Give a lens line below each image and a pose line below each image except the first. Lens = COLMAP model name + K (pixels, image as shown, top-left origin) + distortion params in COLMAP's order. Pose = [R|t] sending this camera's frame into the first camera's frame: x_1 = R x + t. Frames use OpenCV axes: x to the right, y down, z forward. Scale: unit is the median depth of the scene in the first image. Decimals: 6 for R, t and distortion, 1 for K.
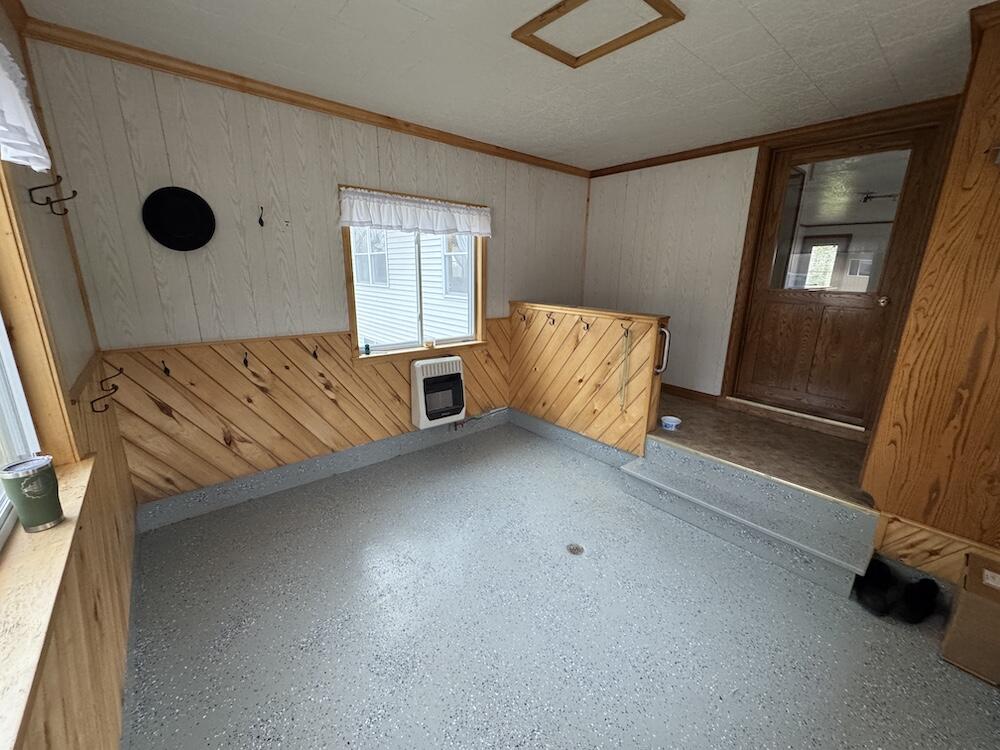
lens RADIAL K [[397.2, 0, 500.0], [0, 397.2, 375.0], [0, 0, 1]] dist [-0.010994, 0.000010]
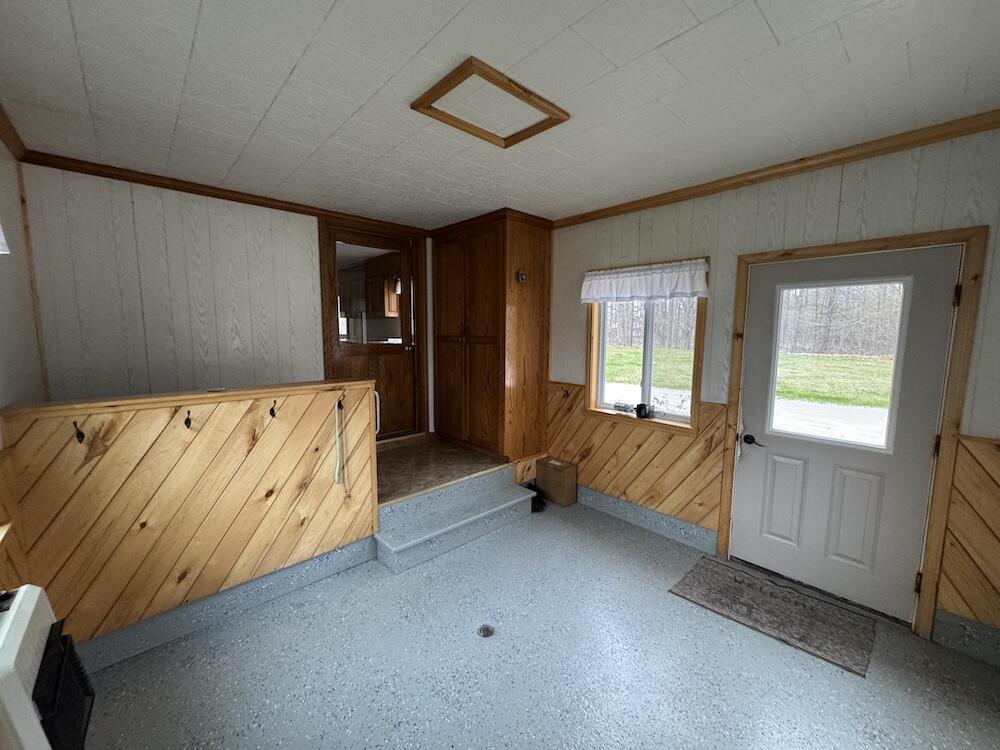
lens RADIAL K [[397.2, 0, 500.0], [0, 397.2, 375.0], [0, 0, 1]] dist [-0.010994, 0.000010]
pose [[-0.049344, -0.126804, 0.990700, -0.510676], [0.247902, 0.959314, 0.135134, -0.193649], [-0.967528, 0.252265, -0.015901, 0.662420]]
